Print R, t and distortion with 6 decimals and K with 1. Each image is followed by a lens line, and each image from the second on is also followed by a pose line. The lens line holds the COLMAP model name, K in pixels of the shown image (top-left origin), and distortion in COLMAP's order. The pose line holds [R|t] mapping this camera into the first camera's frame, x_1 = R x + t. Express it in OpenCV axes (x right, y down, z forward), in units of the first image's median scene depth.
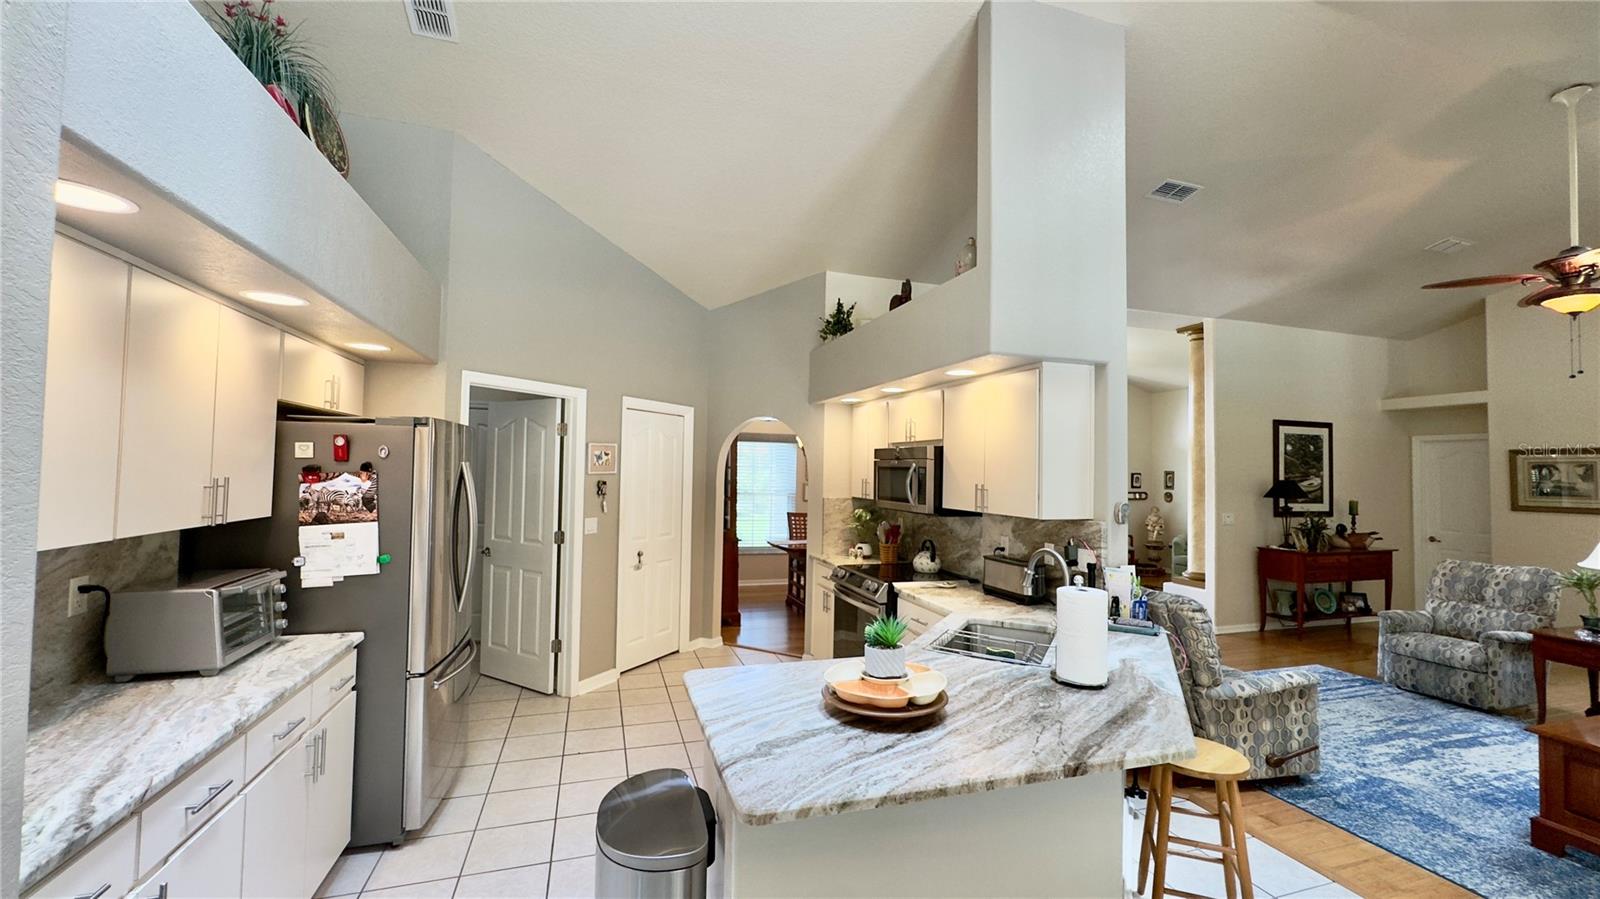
lens RADIAL K [[639.9, 0, 797.5], [0, 639.9, 447.3], [0, 0, 1]] dist [-0.004867, 0.000686]
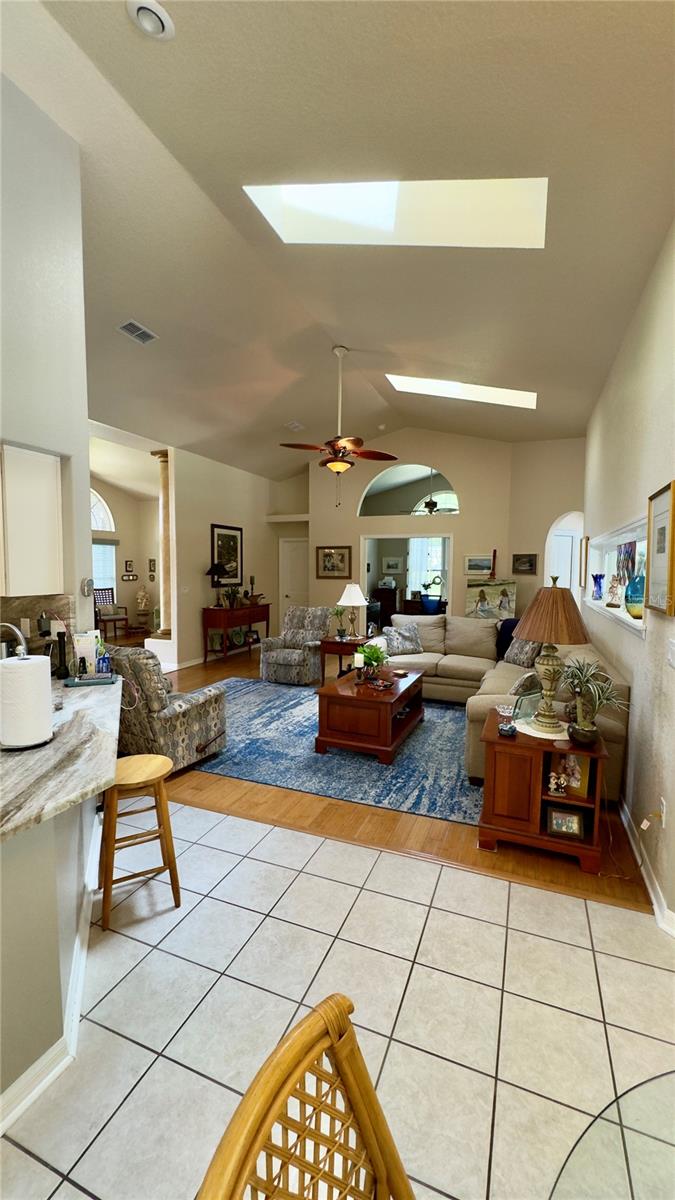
lens RADIAL K [[479.9, 0, 340.4], [0, 479.9, 598.1], [0, 0, 1]] dist [-0.004867, 0.000686]
pose [[0.634422, -0.062676, 0.770442, 0.099914], [-0.024348, 0.994592, 0.100961, 0.018101], [-0.772603, -0.082810, 0.629465, 0.062461]]
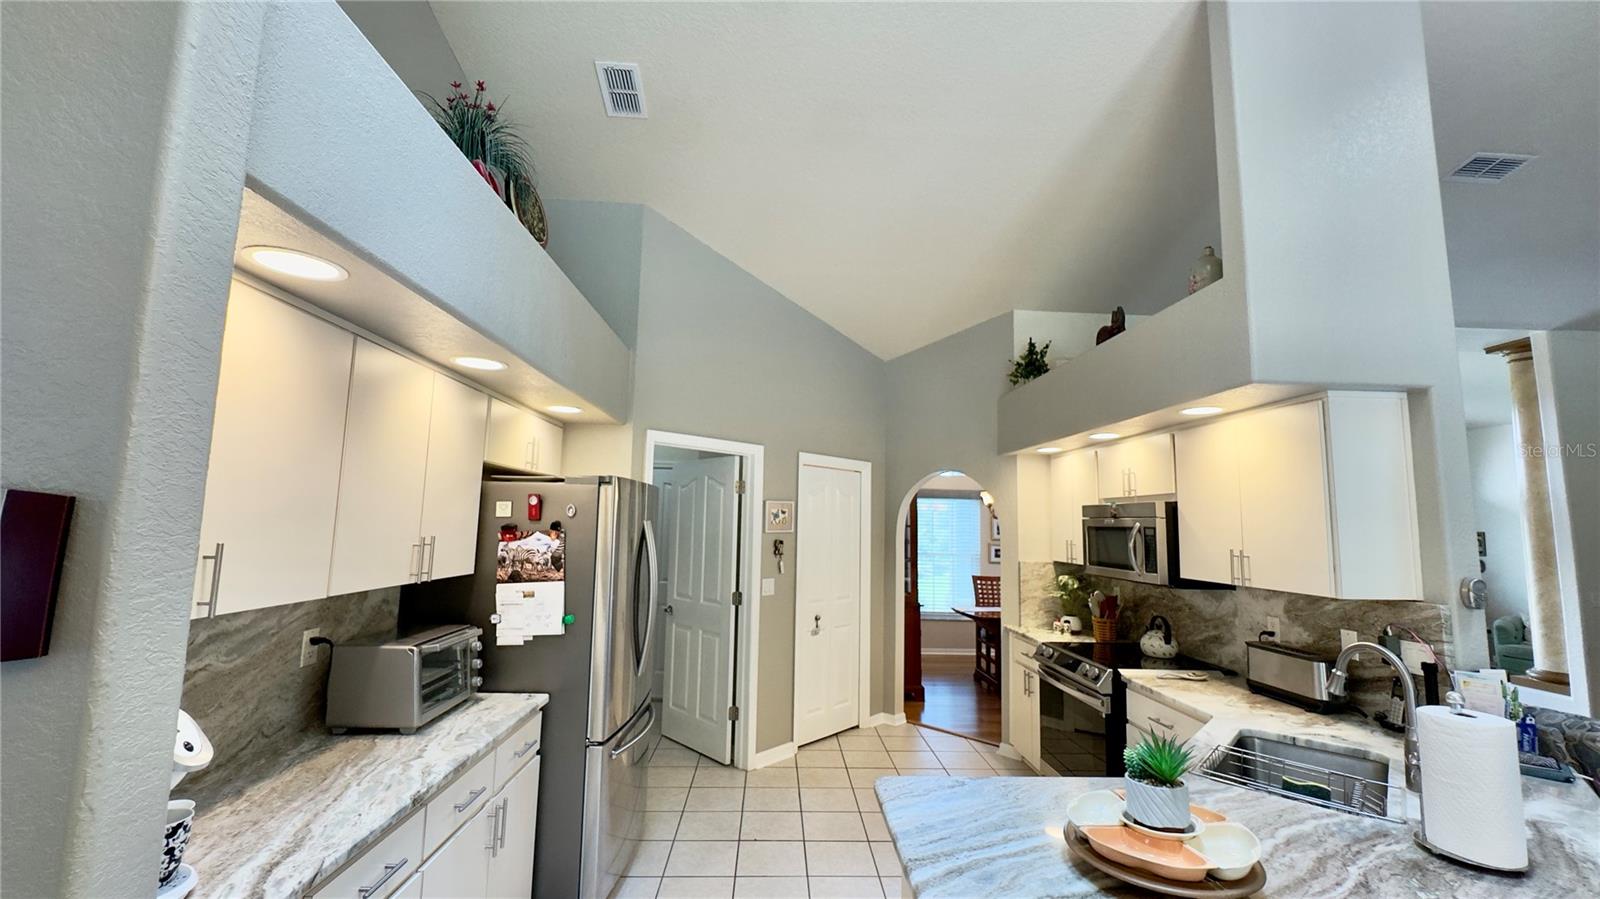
lens RADIAL K [[639.9, 0, 797.0], [0, 639.9, 447.1], [0, 0, 1]] dist [-0.004867, 0.000686]
pose [[0.964472, -0.028612, -0.262631, -0.027174], [0.004994, 0.995915, -0.090159, -0.000046], [0.264137, 0.085644, 0.960675, 0.084394]]
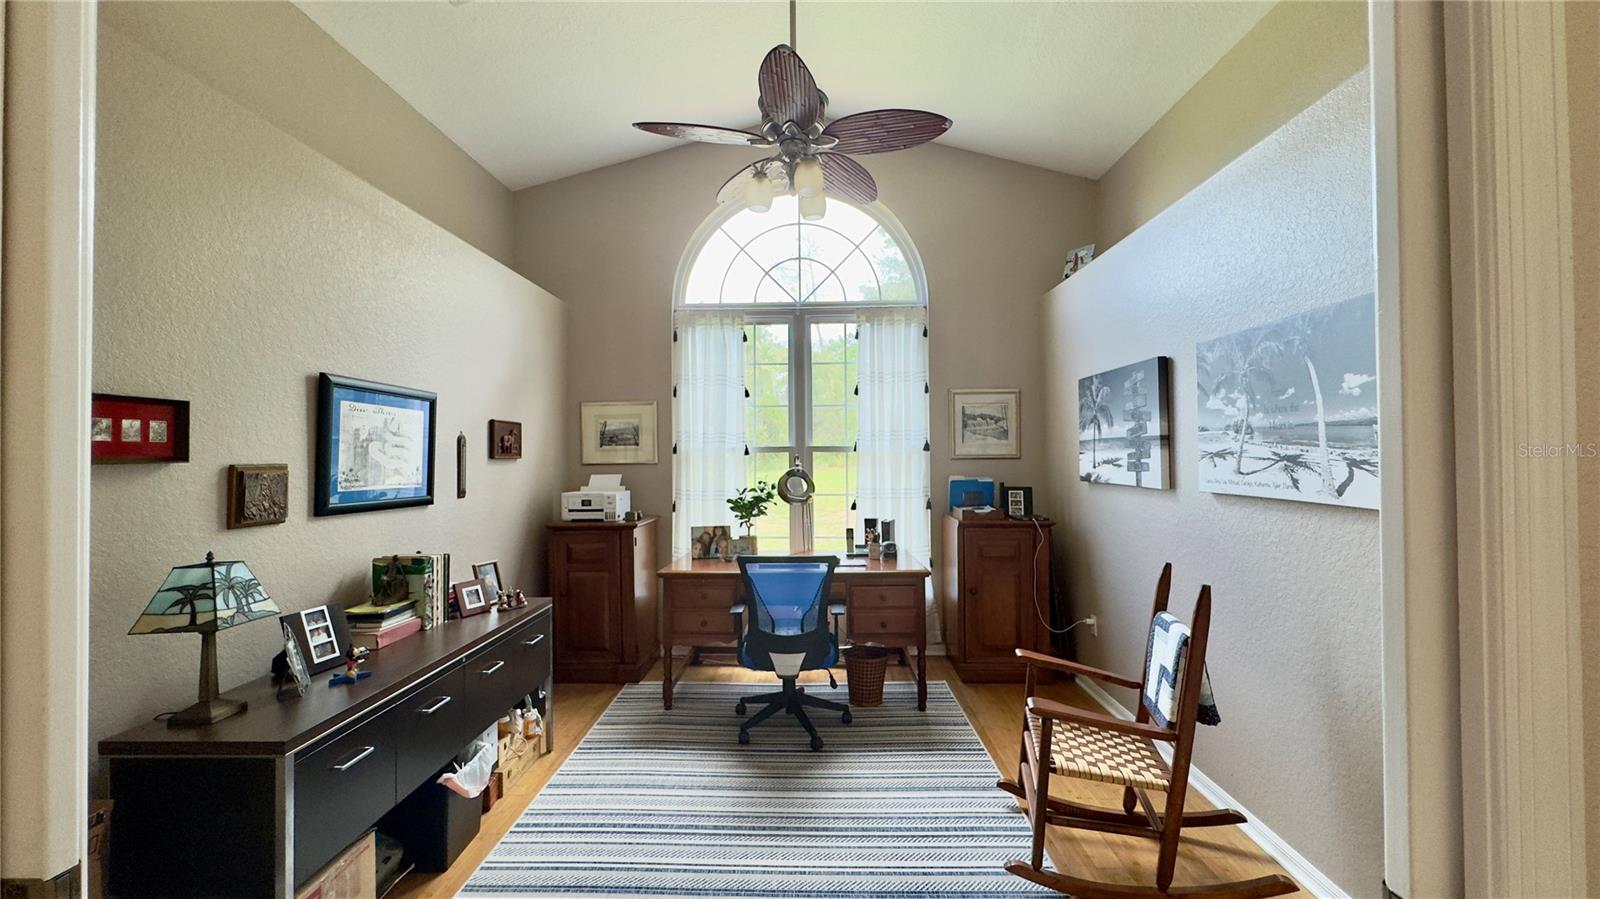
lens RADIAL K [[639.9, 0, 813.8], [0, 639.9, 447.9], [0, 0, 1]] dist [-0.004867, 0.000686]
pose [[0.311877, -0.007312, 0.950094, 1.940027], [-0.022871, 0.999623, 0.015200, 0.125027], [-0.949847, -0.026470, 0.311592, 1.209977]]
